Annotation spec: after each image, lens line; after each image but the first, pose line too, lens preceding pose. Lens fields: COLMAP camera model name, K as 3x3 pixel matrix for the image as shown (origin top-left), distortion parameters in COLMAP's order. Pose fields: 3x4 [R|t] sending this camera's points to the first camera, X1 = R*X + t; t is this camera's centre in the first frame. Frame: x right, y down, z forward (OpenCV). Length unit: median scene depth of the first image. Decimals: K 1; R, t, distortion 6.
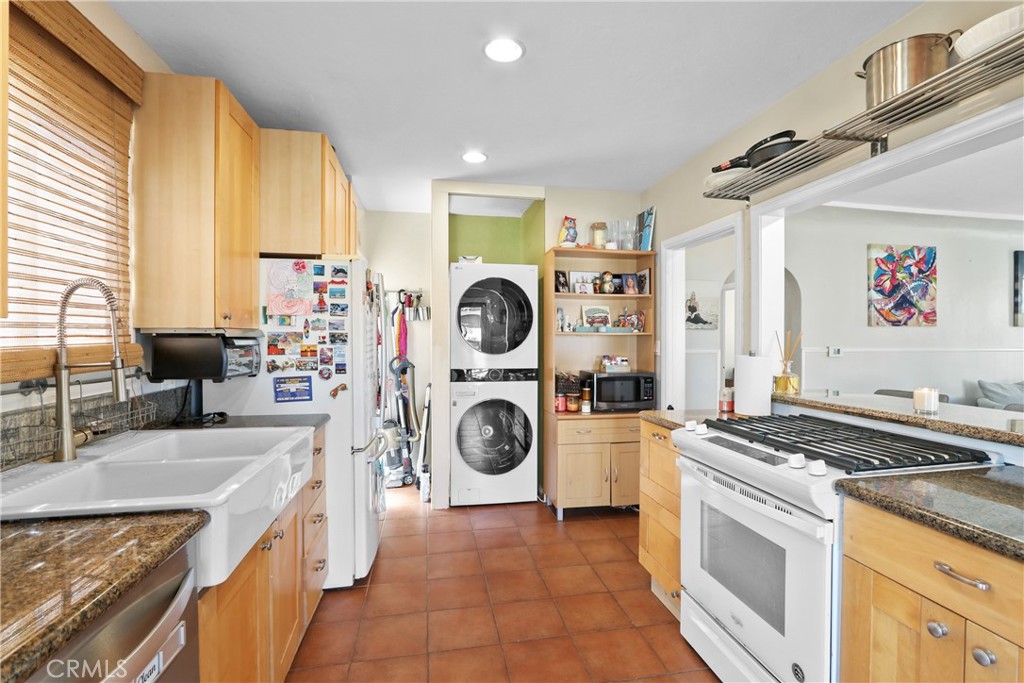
lens RADIAL K [[466.2, 0, 527.5], [0, 466.2, 345.5], [0, 0, 1]] dist [-0.001348, -0.000043]
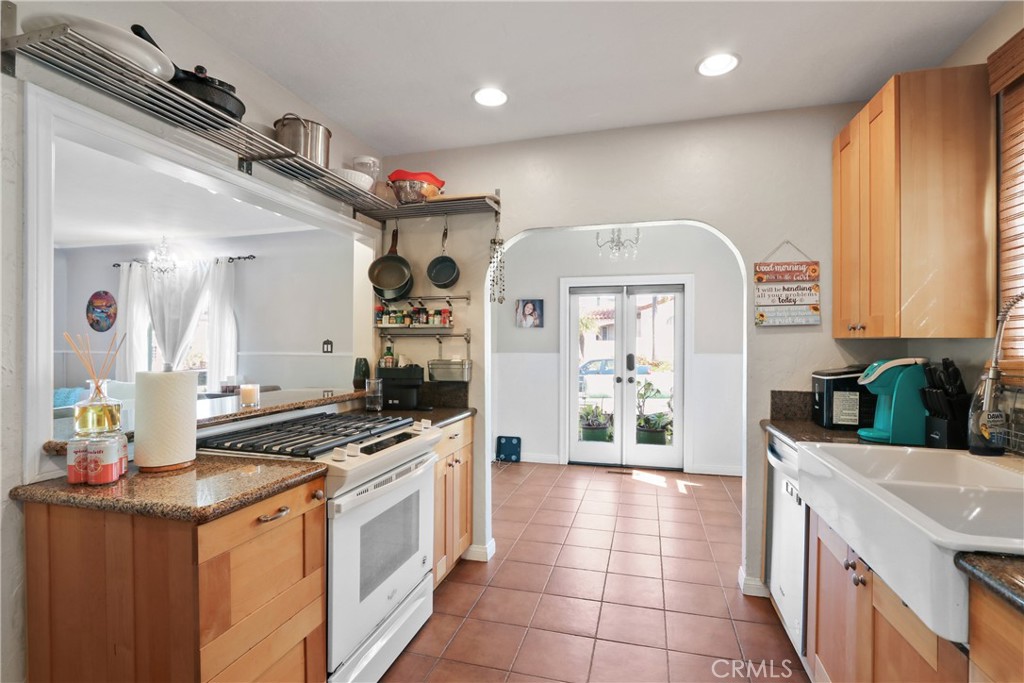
lens RADIAL K [[466.2, 0, 527.5], [0, 466.2, 345.5], [0, 0, 1]] dist [-0.001348, -0.000043]
pose [[-0.893737, -0.004939, 0.448564, -0.319717], [-0.000893, 0.999957, 0.009233, -0.022168], [-0.448590, 0.007851, -0.893703, 1.706335]]
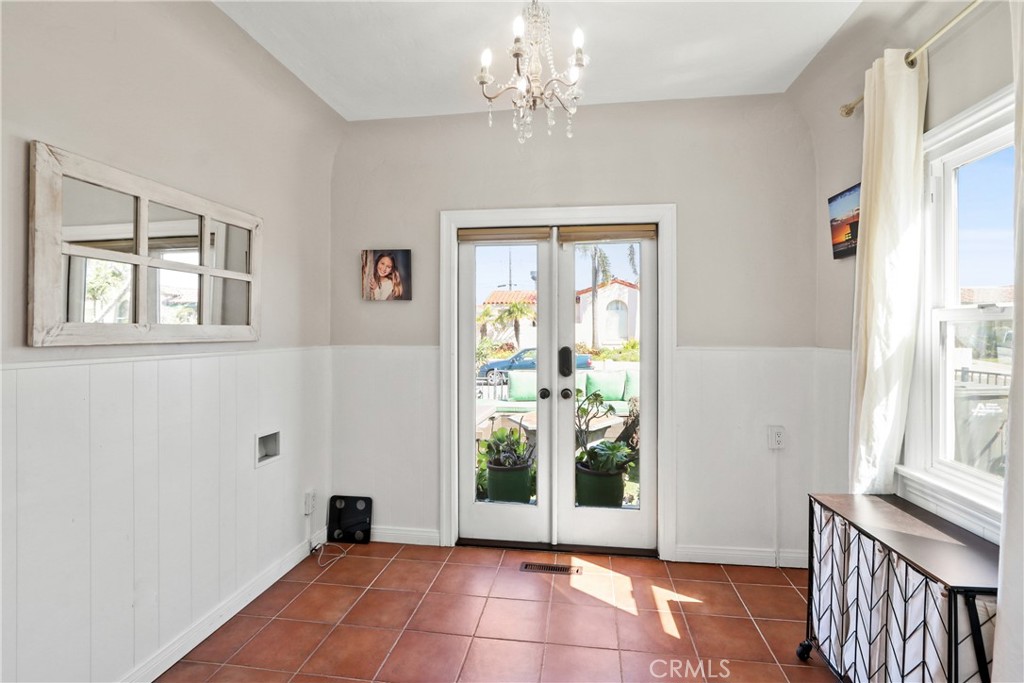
lens RADIAL K [[482.2, 0, 512.8], [0, 482.2, 334.7], [0, 0, 1]] dist [0.000798, 0.000052]
pose [[-0.934047, -0.003105, 0.357137, -0.169445], [0.001859, 0.999906, 0.013555, -0.015946], [-0.357145, 0.013325, -0.933954, 1.078074]]
